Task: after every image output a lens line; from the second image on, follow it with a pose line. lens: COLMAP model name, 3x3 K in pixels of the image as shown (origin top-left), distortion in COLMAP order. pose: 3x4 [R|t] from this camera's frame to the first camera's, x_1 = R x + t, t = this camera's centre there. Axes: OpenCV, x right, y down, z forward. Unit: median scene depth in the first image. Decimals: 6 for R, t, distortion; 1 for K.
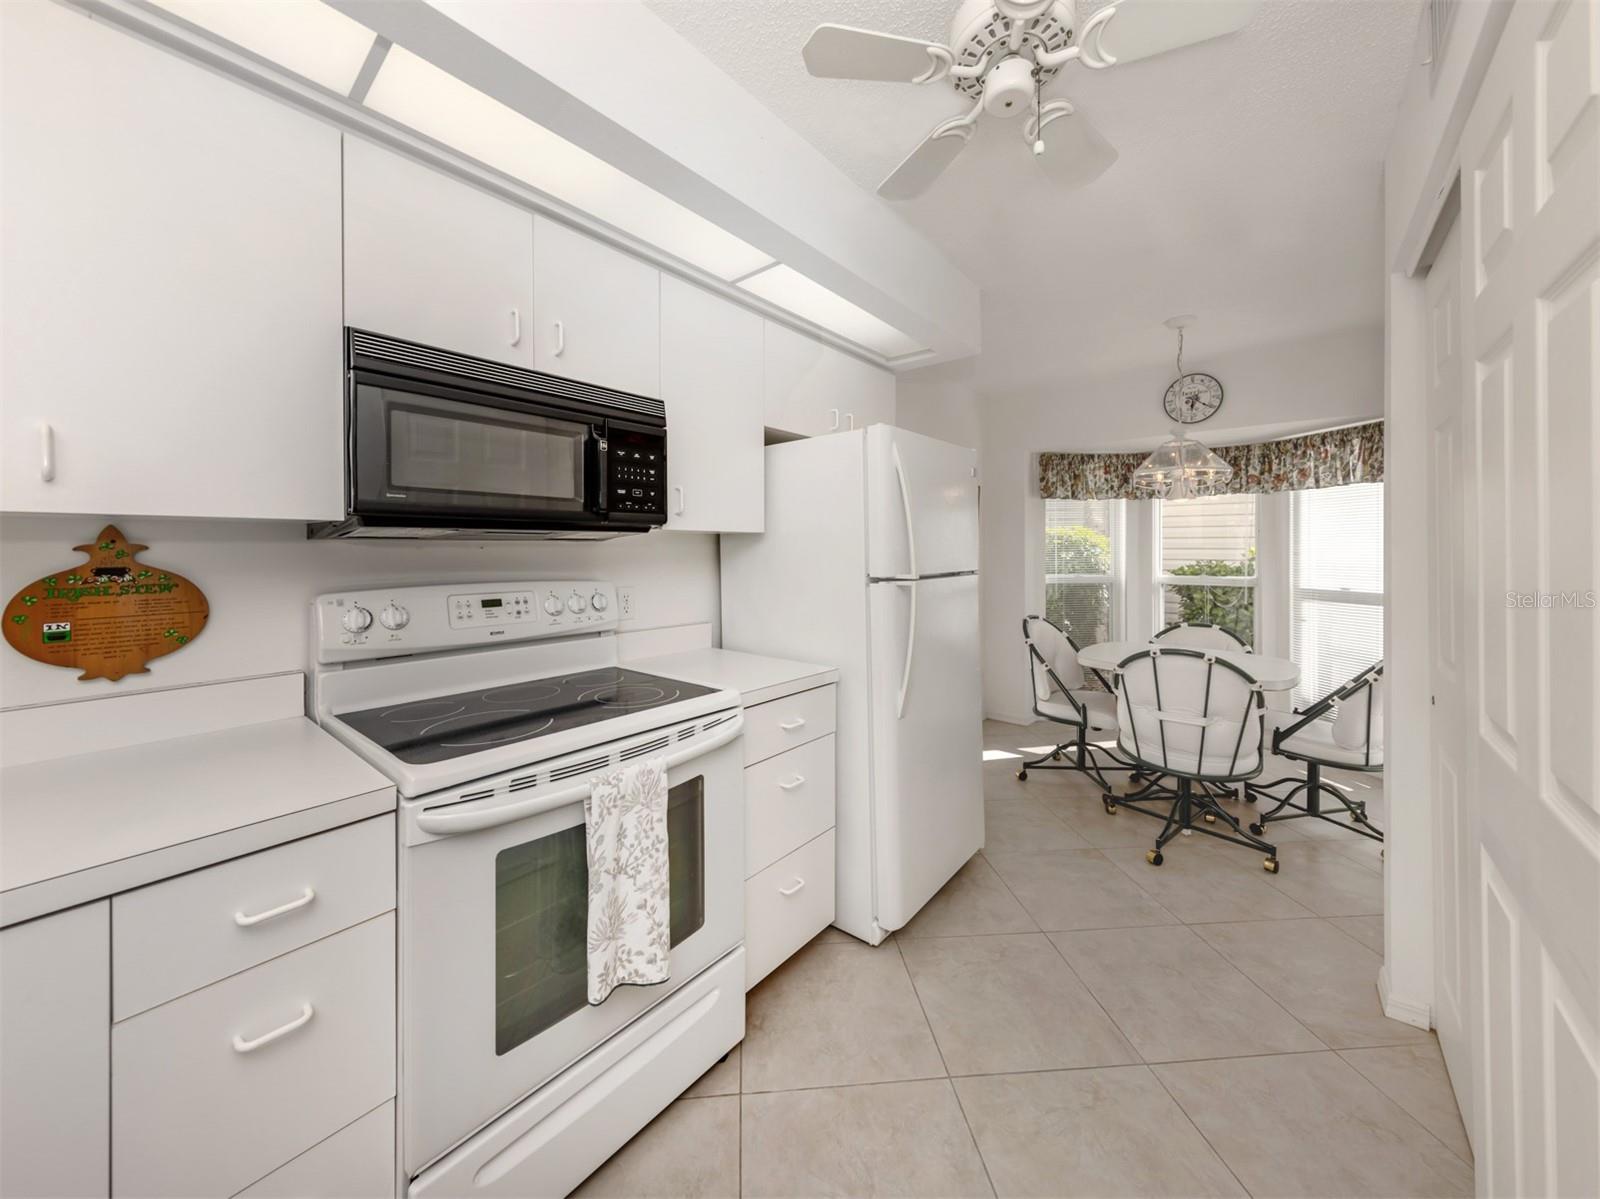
lens RADIAL K [[587.8, 0, 790.6], [0, 587.8, 548.9], [0, 0, 1]] dist [0.004705, -0.000212]
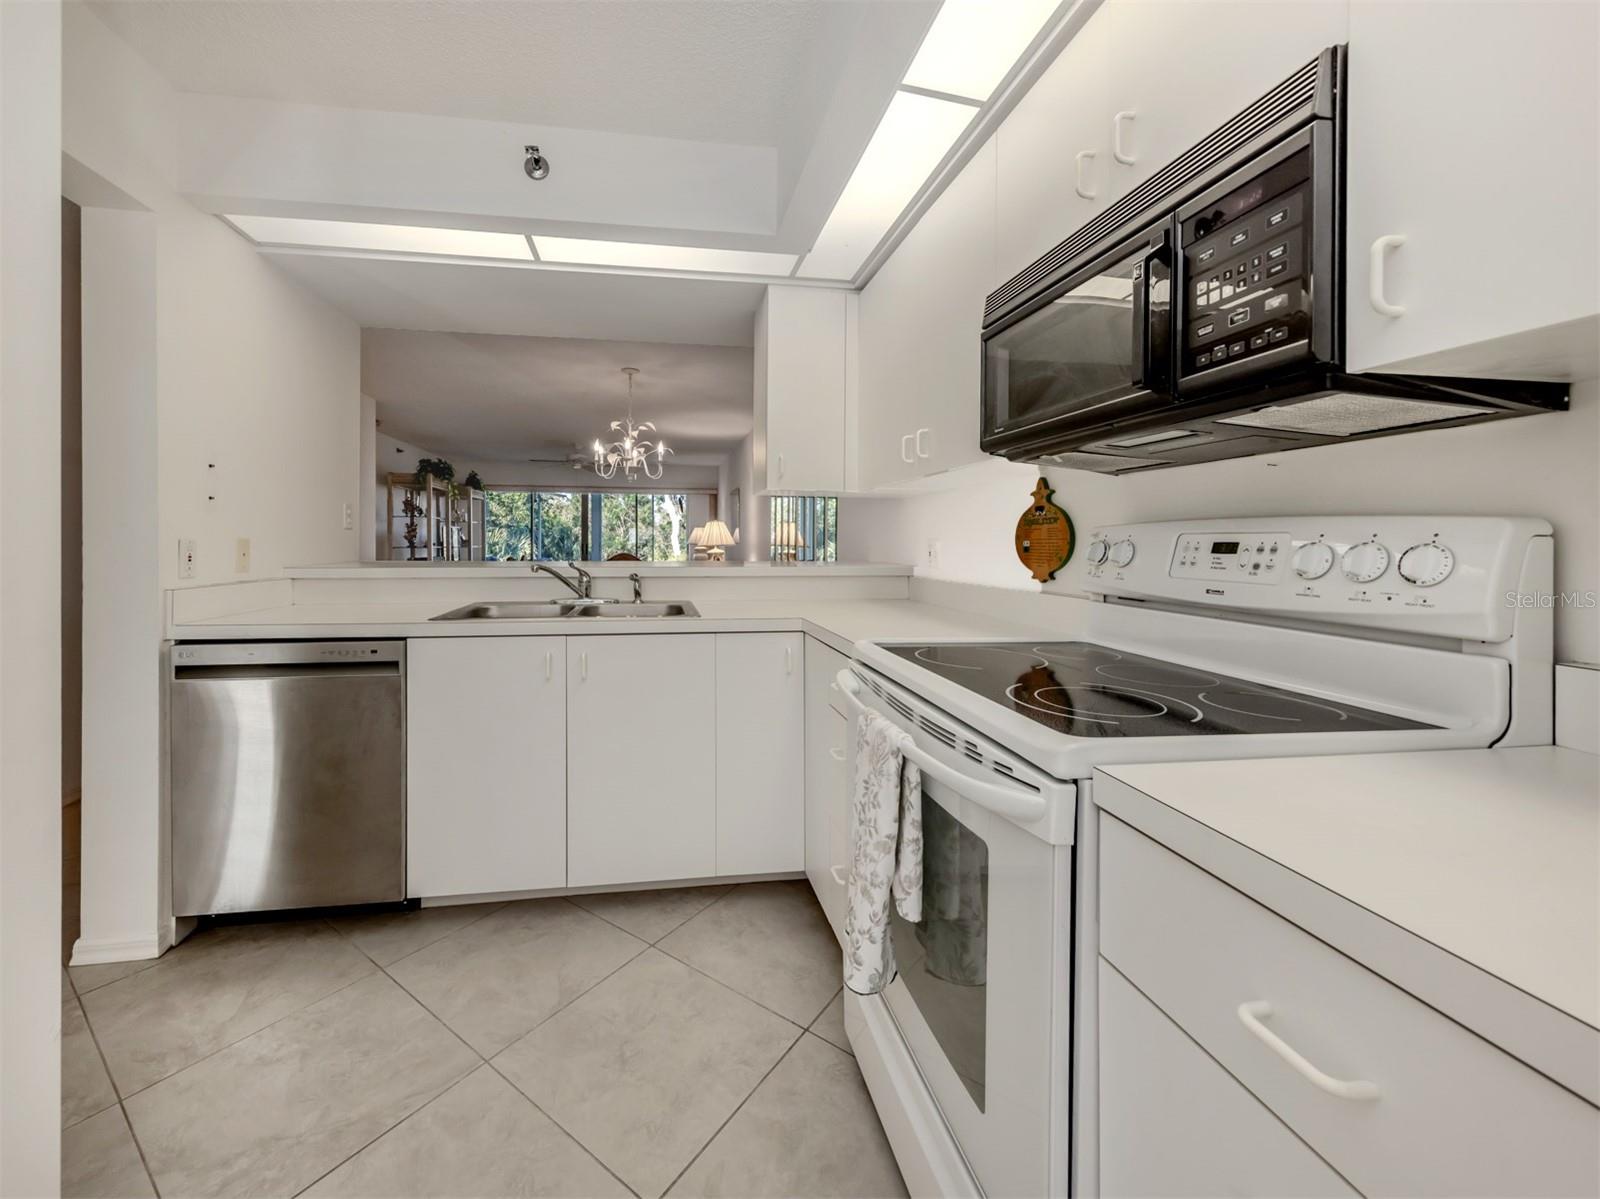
lens RADIAL K [[632.9, 0, 739.9], [0, 632.9, 536.7], [0, 0, 1]] dist [0.005785, 0.000038]
pose [[-0.669180, -0.007715, -0.743060, 0.218672], [-0.006559, 0.999968, -0.004475, 0.048288], [0.743072, 0.001880, -0.669209, 0.598841]]
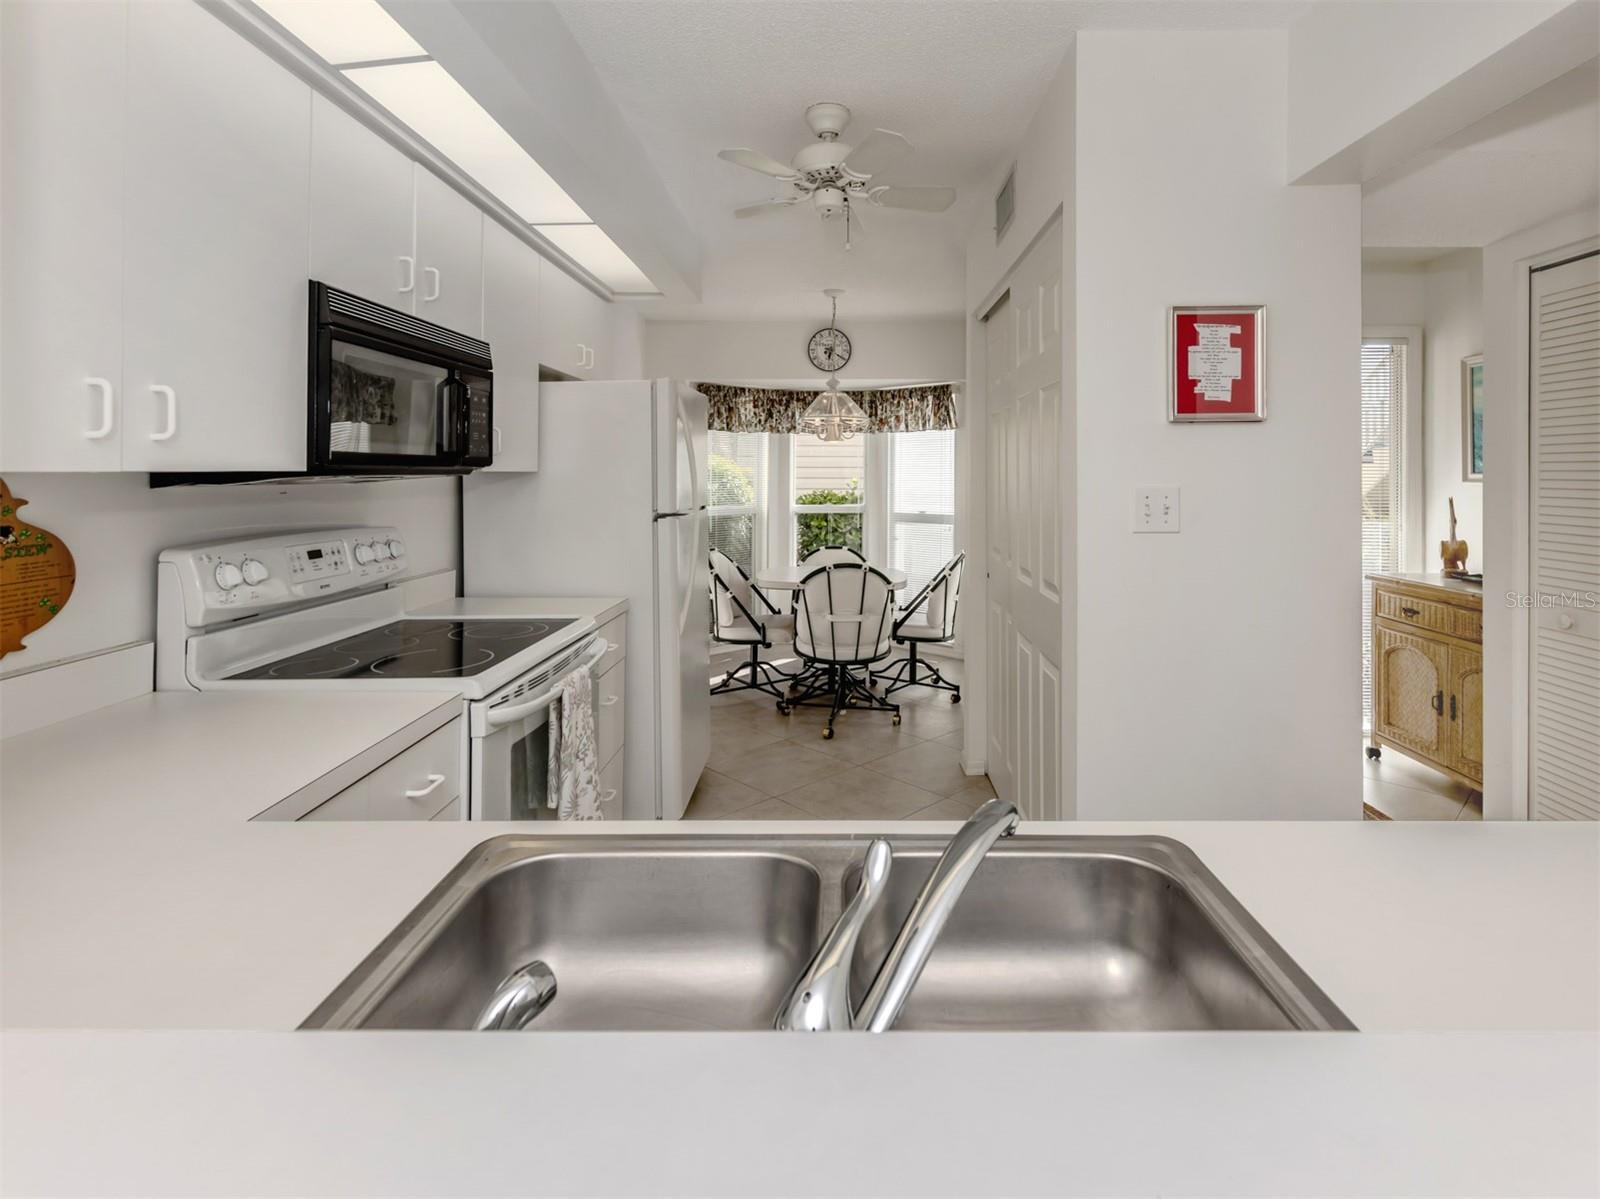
lens RADIAL K [[806.7, 0, 838.9], [0, 806.7, 477.9], [0, 0, 1]] dist [-0.001507, -0.000652]
pose [[0.765782, -0.002406, 0.643096, -0.383658], [-0.001239, 0.999986, 0.005216, -0.018318], [-0.643099, -0.004792, 0.765768, -0.260941]]
